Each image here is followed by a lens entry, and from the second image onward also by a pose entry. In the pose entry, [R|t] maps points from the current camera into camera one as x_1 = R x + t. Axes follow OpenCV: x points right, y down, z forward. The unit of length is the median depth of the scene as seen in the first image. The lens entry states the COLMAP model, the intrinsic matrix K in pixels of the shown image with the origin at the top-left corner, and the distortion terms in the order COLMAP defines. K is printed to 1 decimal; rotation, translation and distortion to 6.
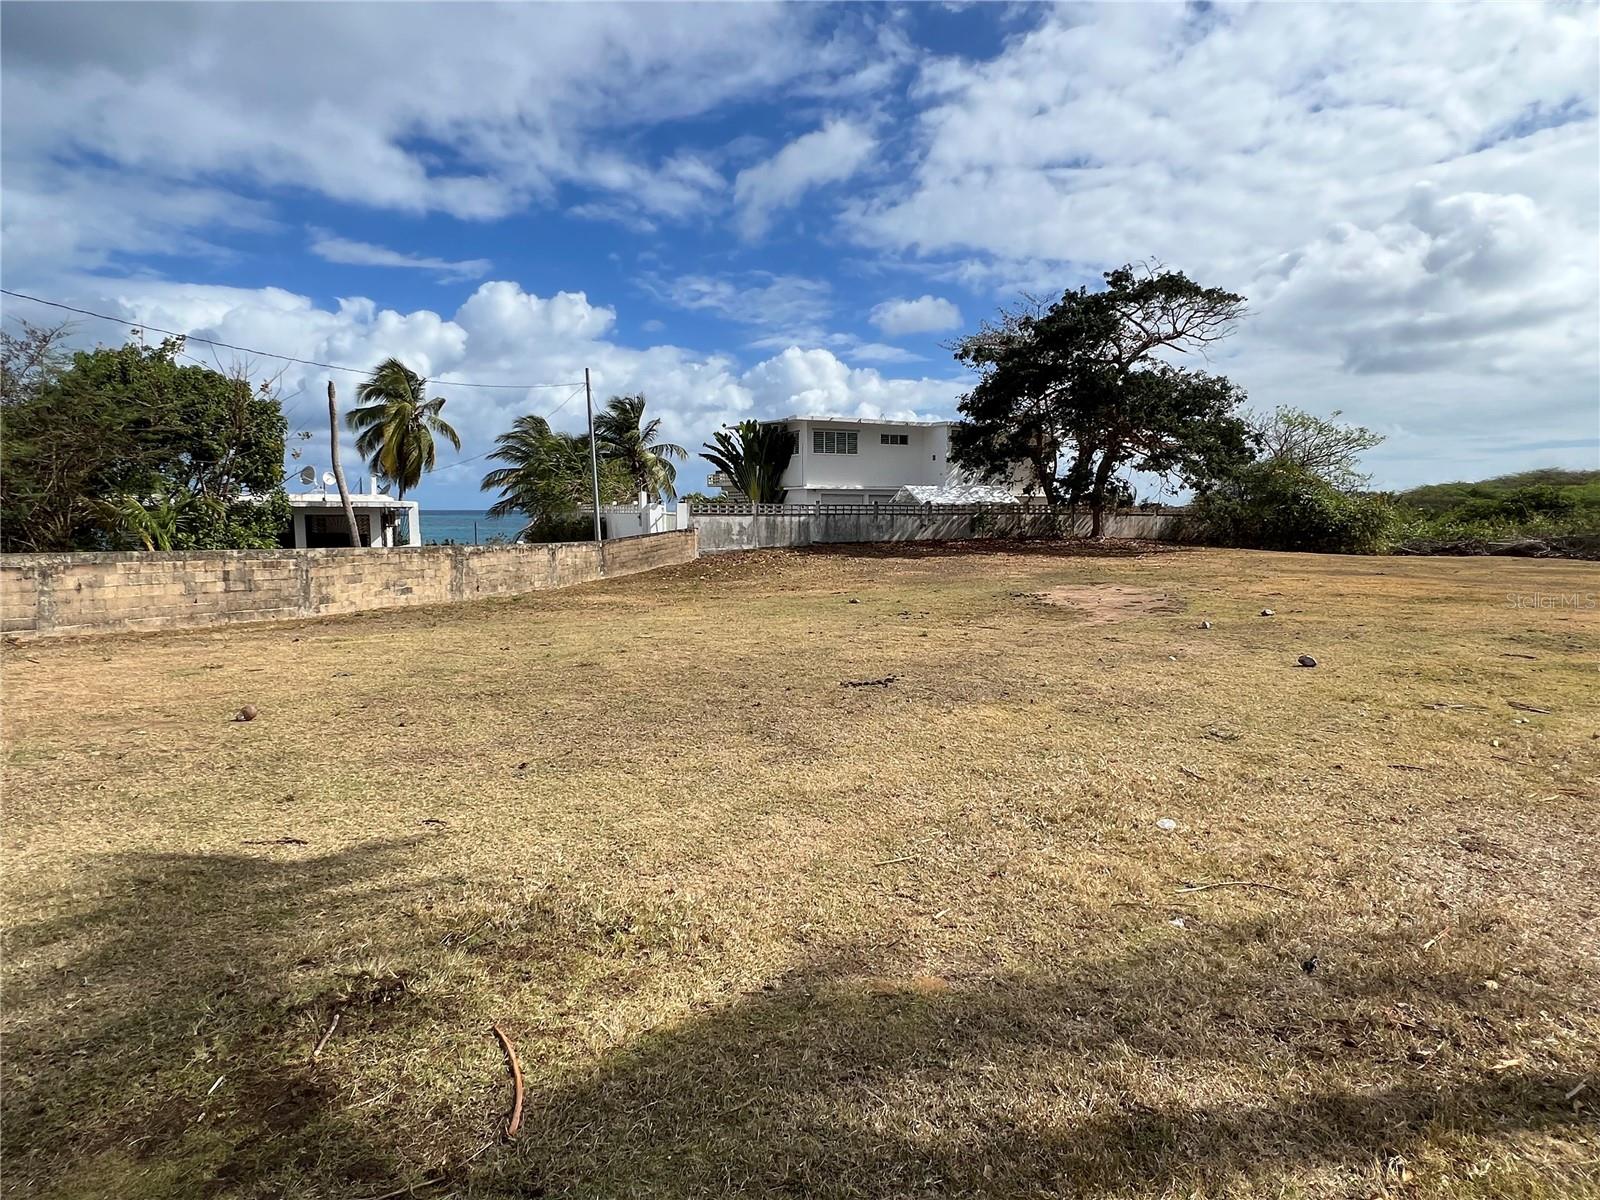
lens RADIAL K [[896.3, 0, 800.0], [0, 896.3, 600.0], [0, 0, 1]] dist [-0.018914, -0.000408]
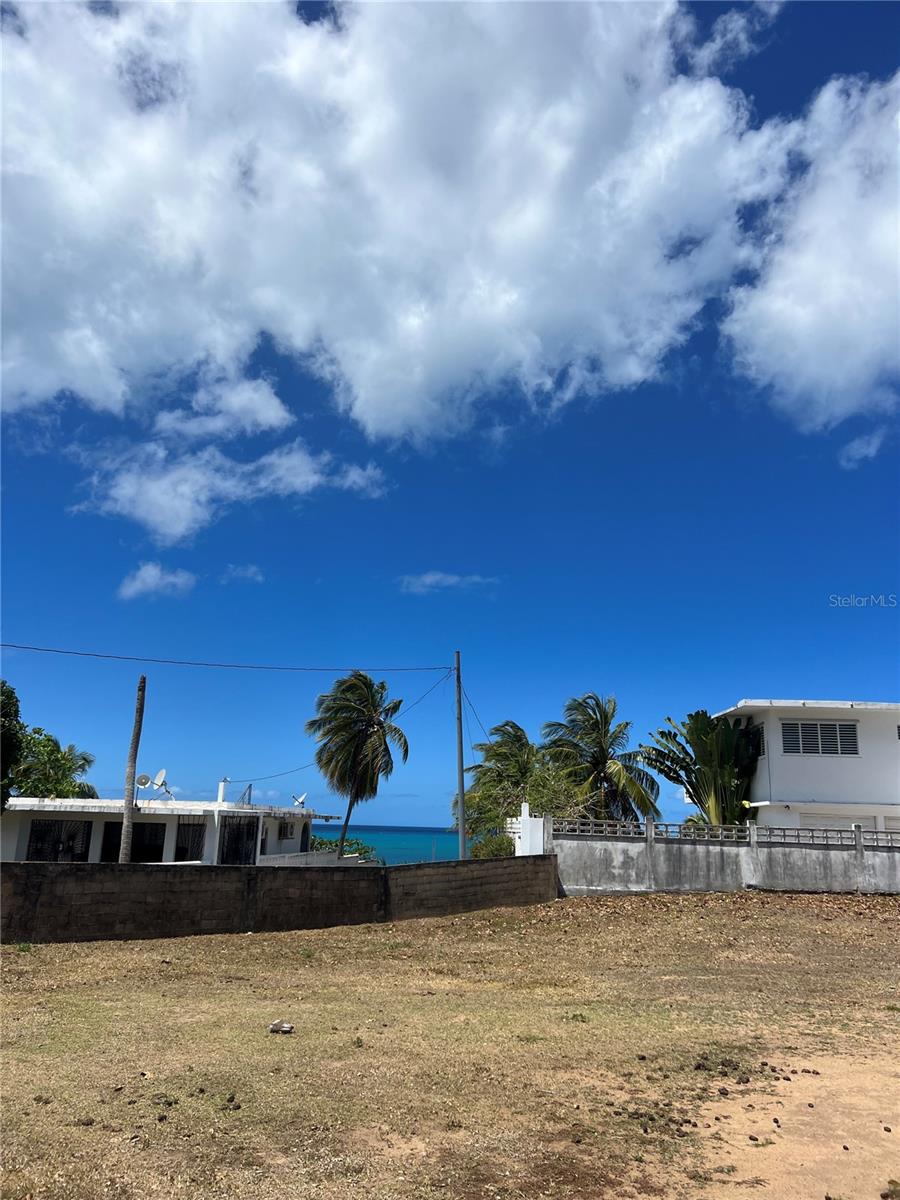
lens RADIAL K [[910.8, 0, 450.0], [0, 910.8, 600.0], [0, 0, 1]] dist [0.028164, -0.002544]
pose [[0.862774, -0.098491, -0.495904, 0.127900], [-0.080007, 0.941887, -0.326263, -0.018631], [0.499219, 0.321167, 0.804756, 0.206125]]
